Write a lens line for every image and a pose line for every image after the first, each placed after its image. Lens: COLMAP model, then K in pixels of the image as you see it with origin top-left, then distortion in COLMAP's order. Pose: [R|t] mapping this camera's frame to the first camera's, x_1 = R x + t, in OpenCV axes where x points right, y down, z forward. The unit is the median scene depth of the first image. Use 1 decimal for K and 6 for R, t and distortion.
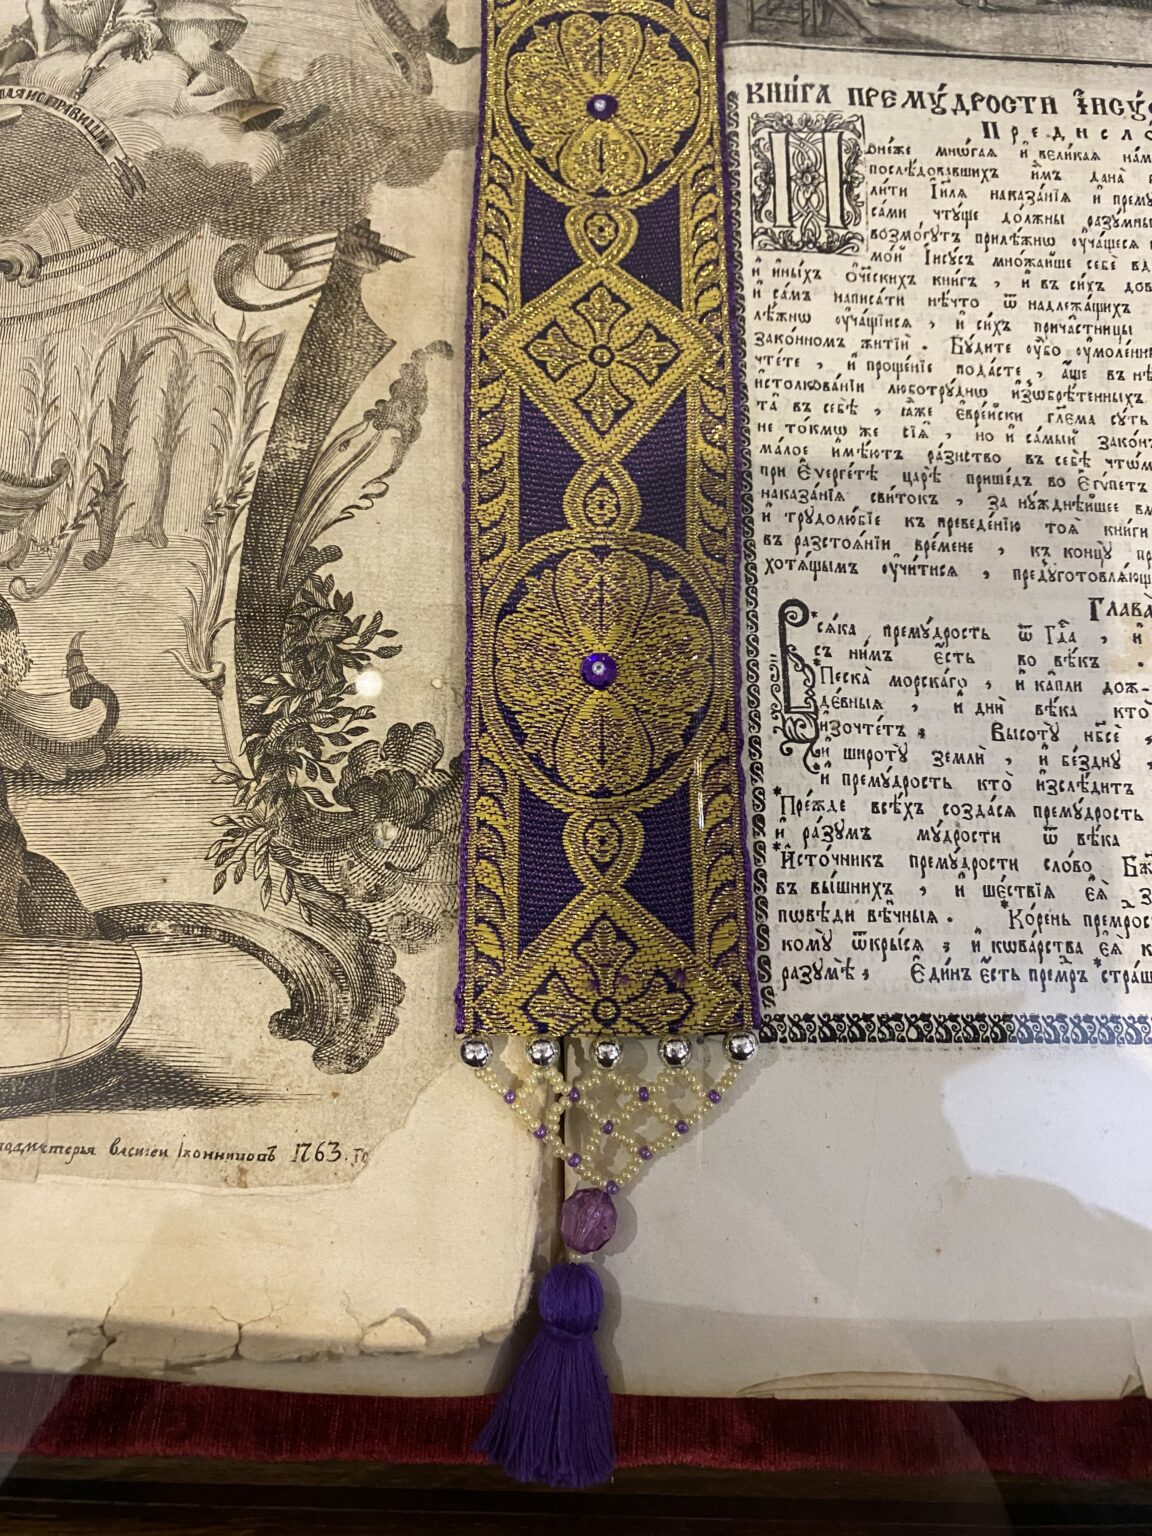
lens RADIAL K [[1153.2, 0, 576.0], [0, 1153.2, 768.0], [0, 0, 1]] dist [0.013332, -0.010362]
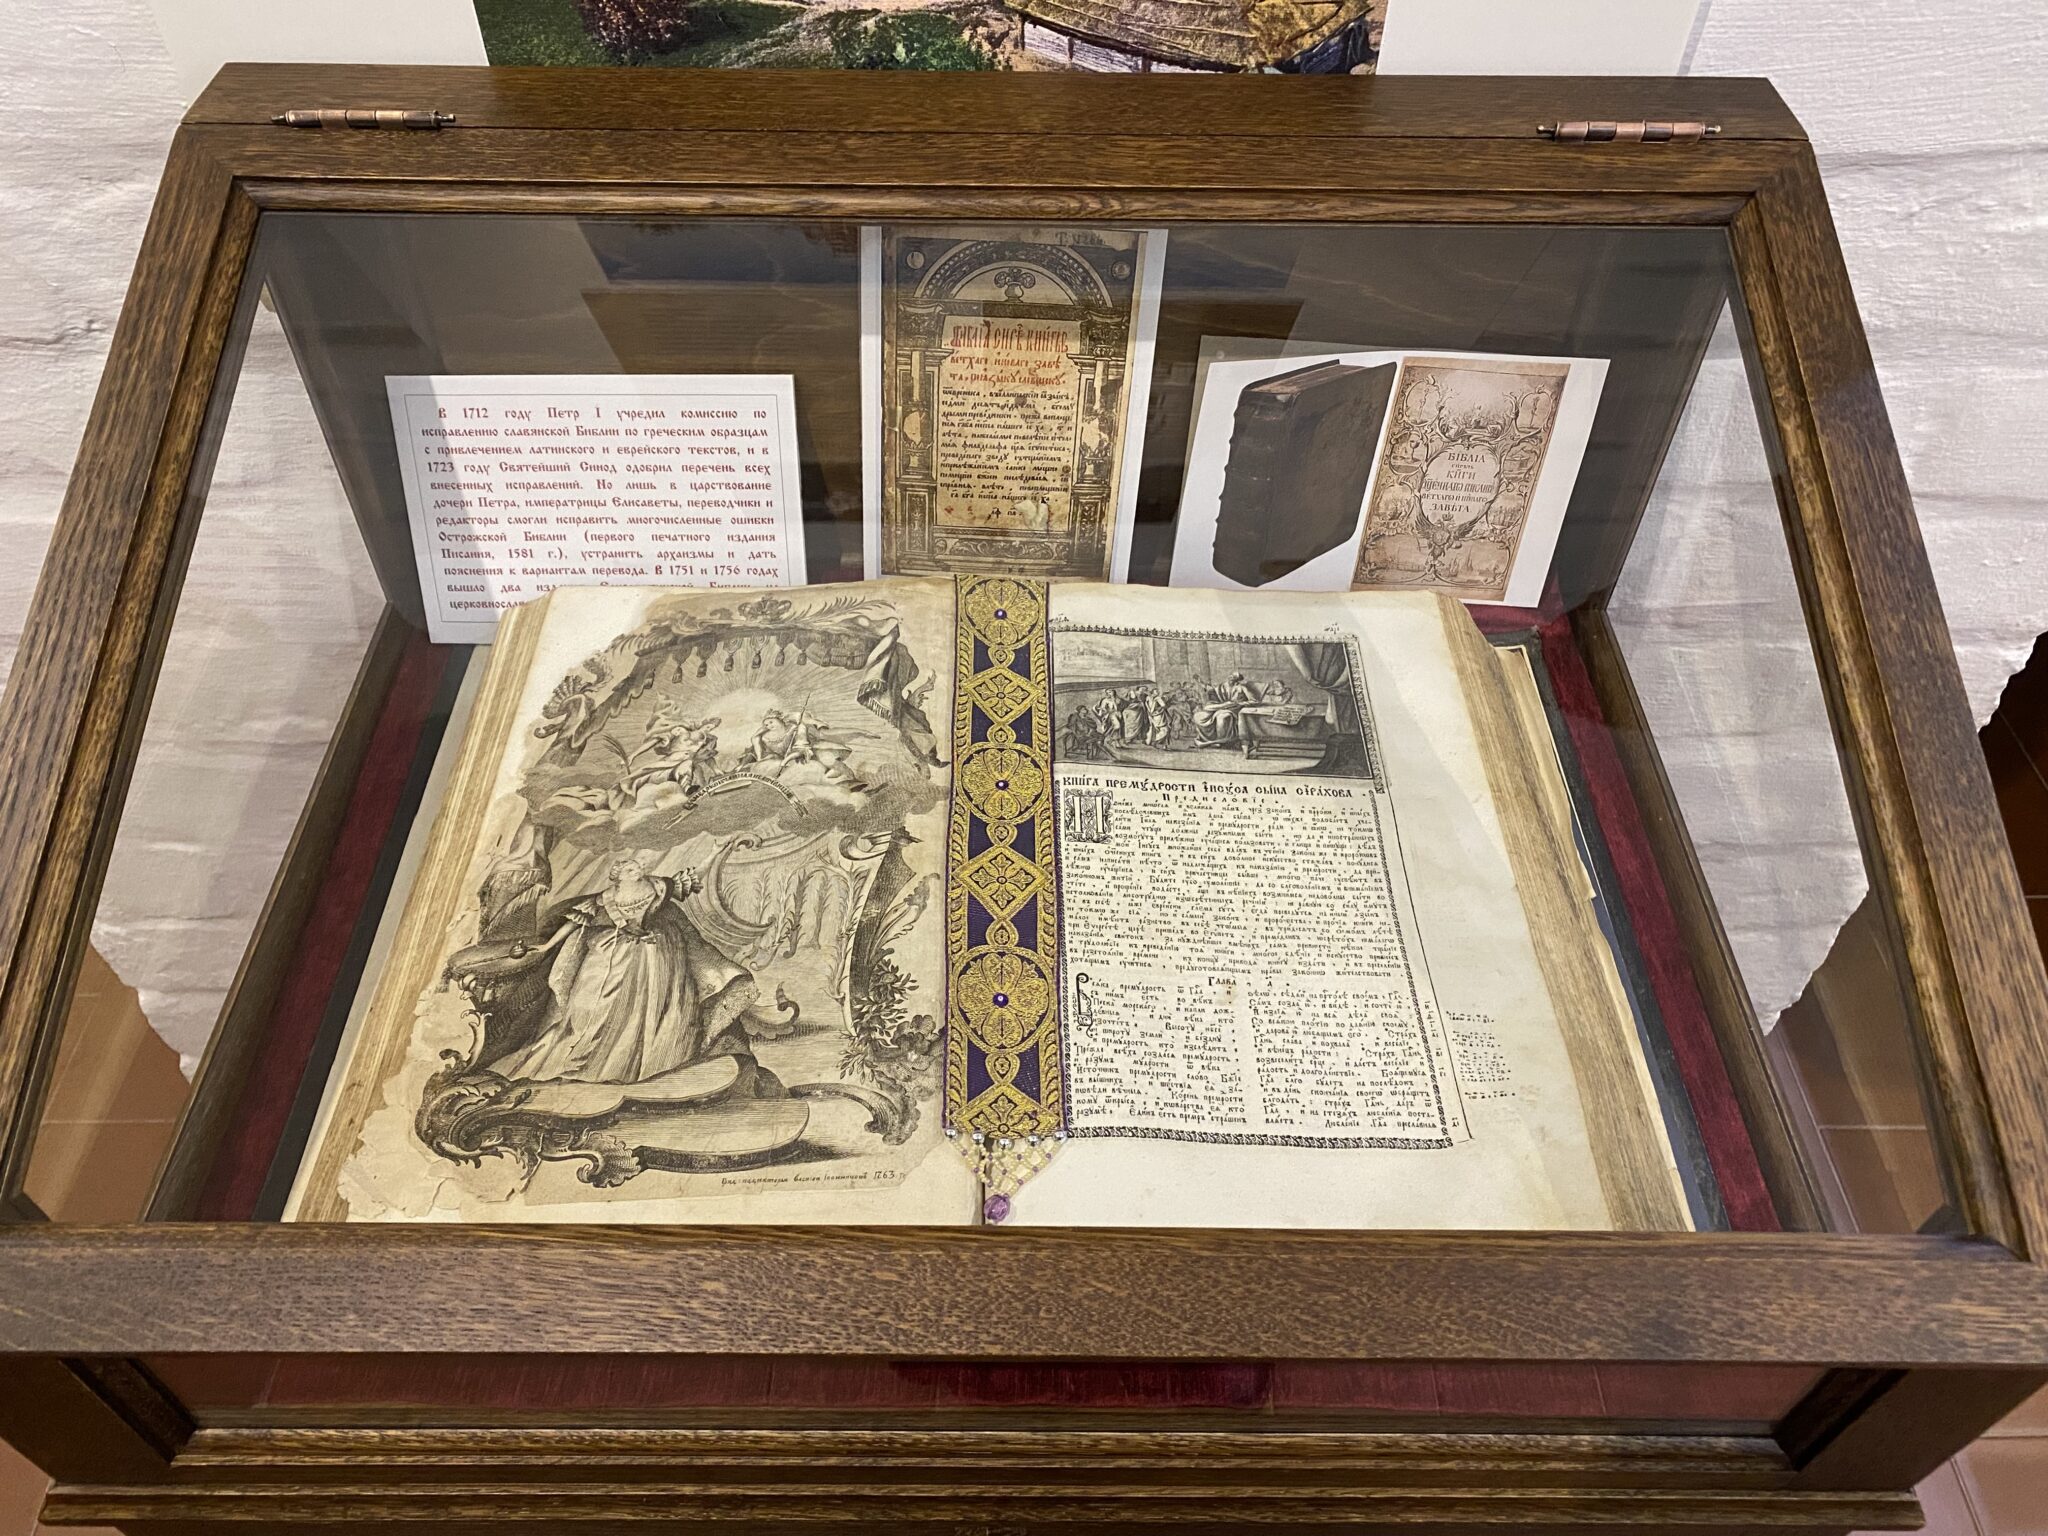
lens RADIAL K [[1537.7, 0, 1008.4], [0, 1537.7, 769.2], [0, 0, 1]] dist [0.013332, -0.010362]
pose [[0.999291, 0.018246, 0.032936, -0.074419], [-0.000938, 0.886534, -0.462662, 0.924144], [-0.037641, 0.462303, 0.885923, -1.949406]]
